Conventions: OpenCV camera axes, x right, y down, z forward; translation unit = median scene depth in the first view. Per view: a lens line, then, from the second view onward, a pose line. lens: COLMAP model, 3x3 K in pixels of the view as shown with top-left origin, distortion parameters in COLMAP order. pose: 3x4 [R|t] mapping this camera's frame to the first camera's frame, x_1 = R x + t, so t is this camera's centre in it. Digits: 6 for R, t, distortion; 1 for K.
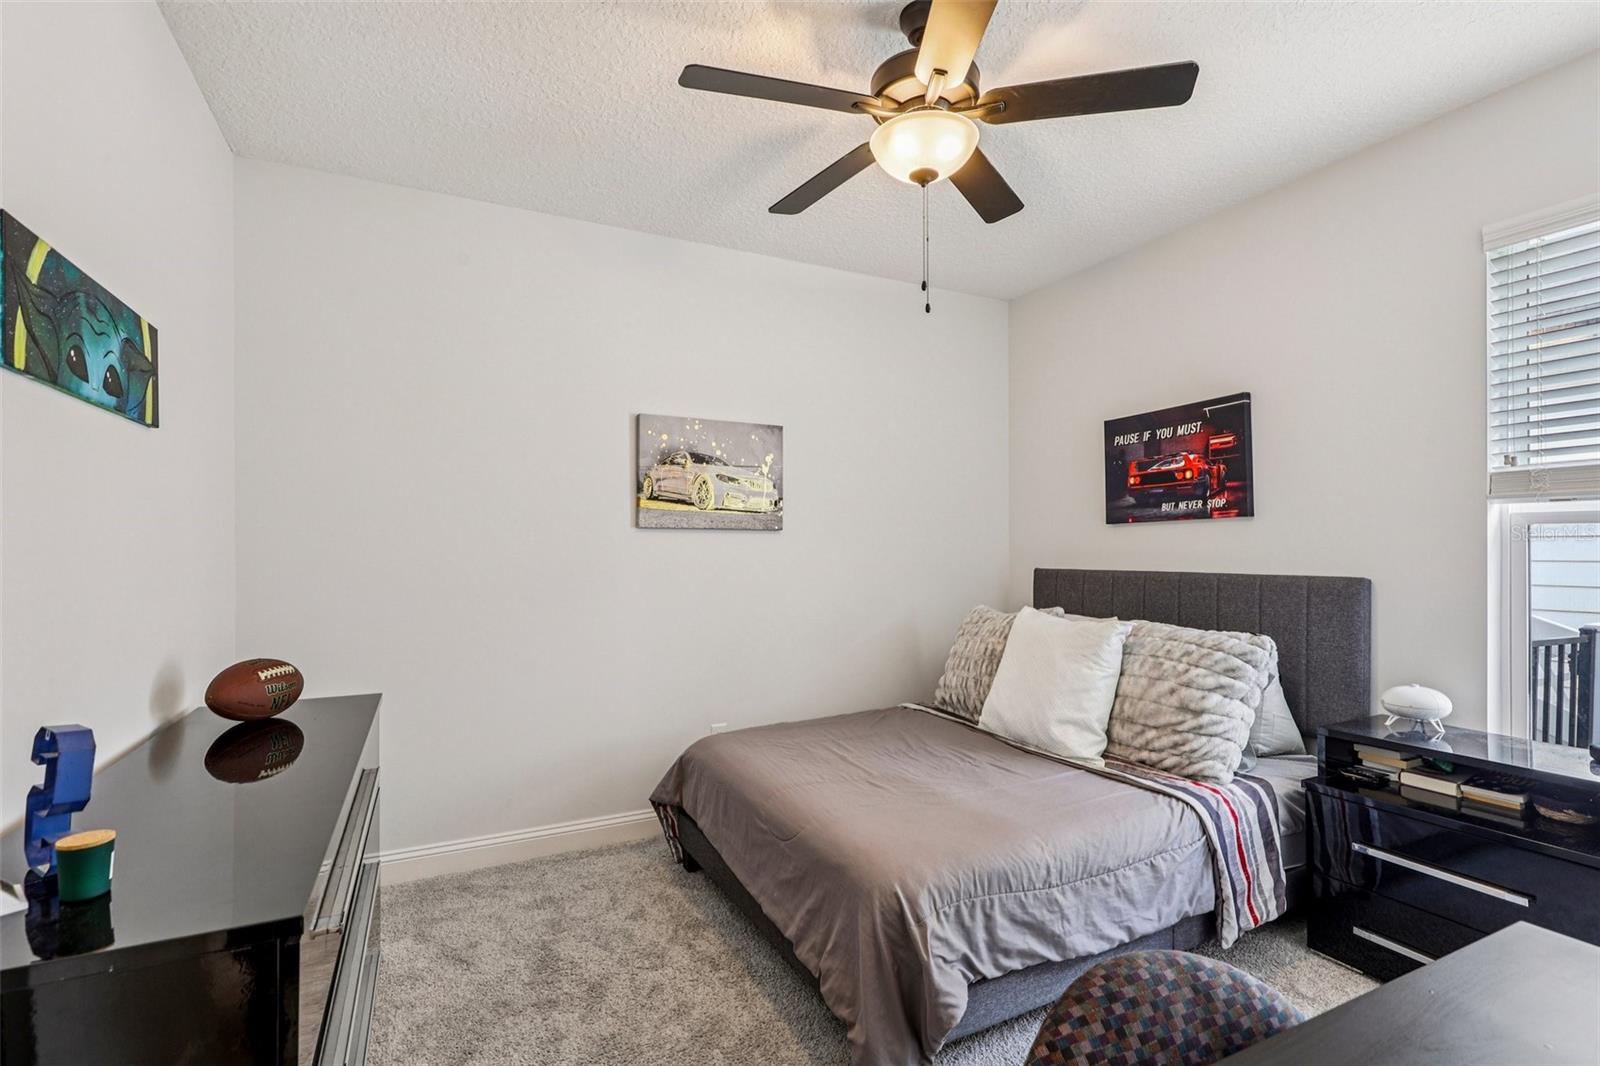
lens RADIAL K [[740.9, 0, 799.4], [0, 740.9, 543.3], [0, 0, 1]] dist [0.001471, -0.001861]
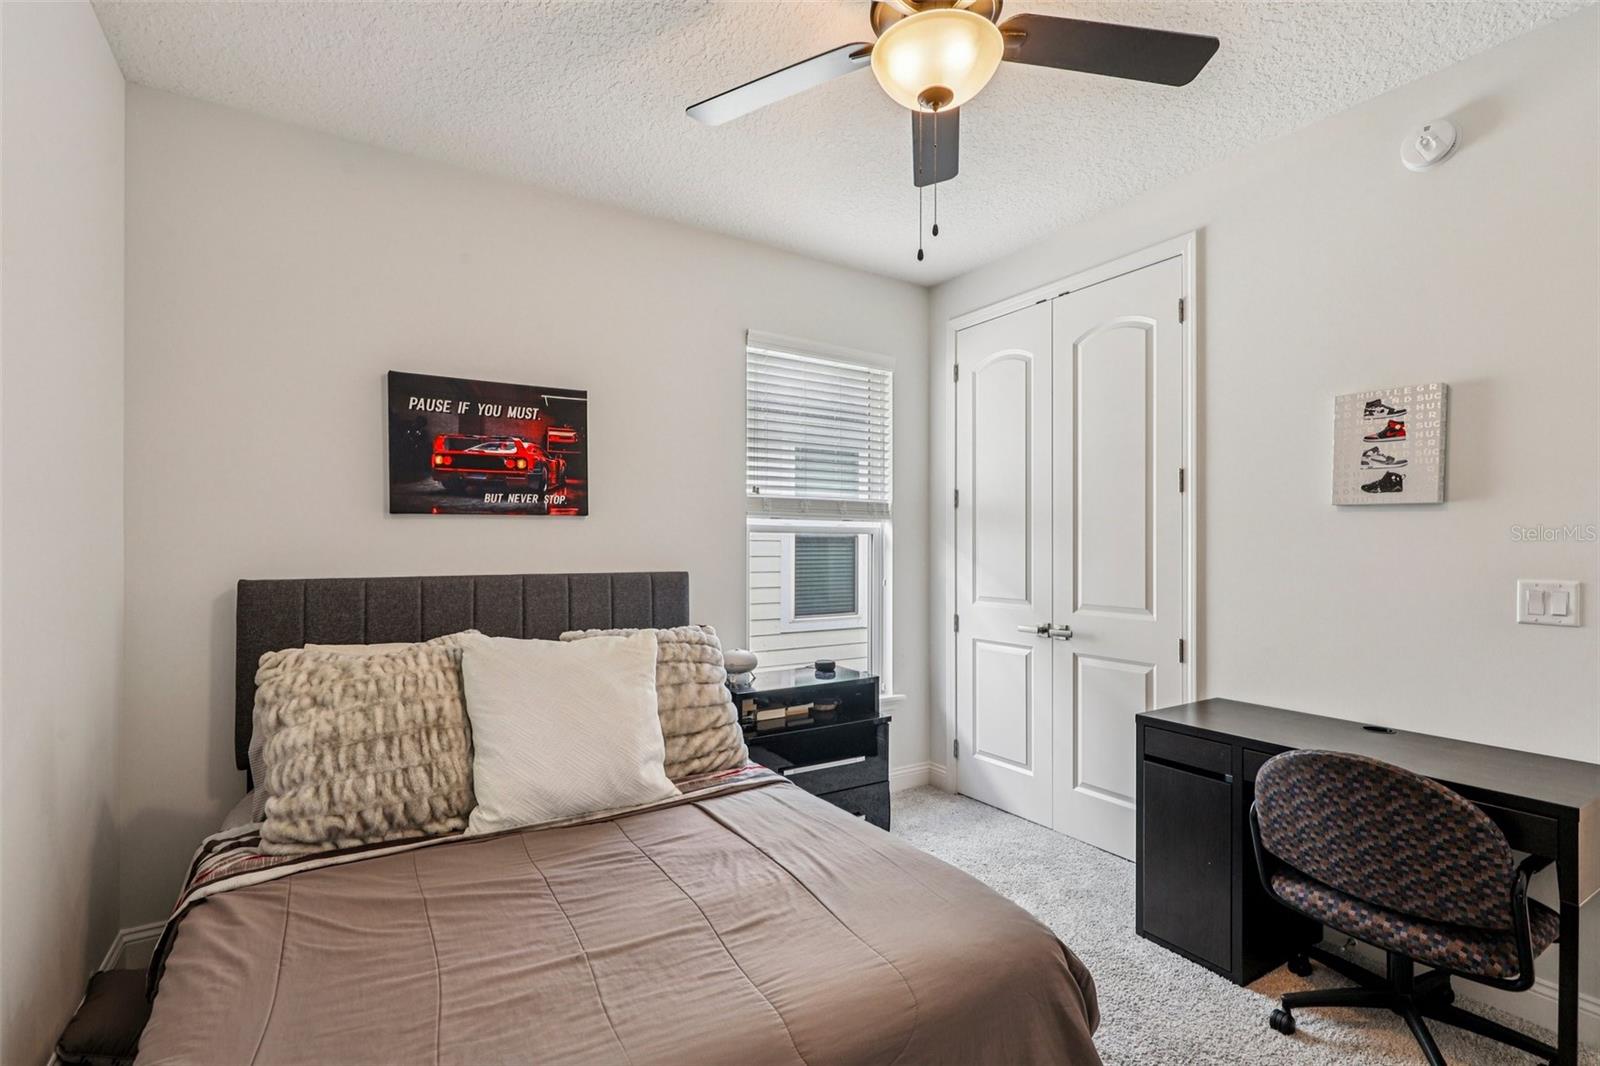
lens RADIAL K [[740.9, 0, 807.2], [0, 740.9, 539.1], [0, 0, 1]] dist [0.001471, -0.001861]
pose [[-0.113710, 0.009612, 0.993467, -0.457983], [-0.011713, 0.999871, -0.011014, 0.003246], [-0.993445, -0.012889, -0.113583, 0.882314]]
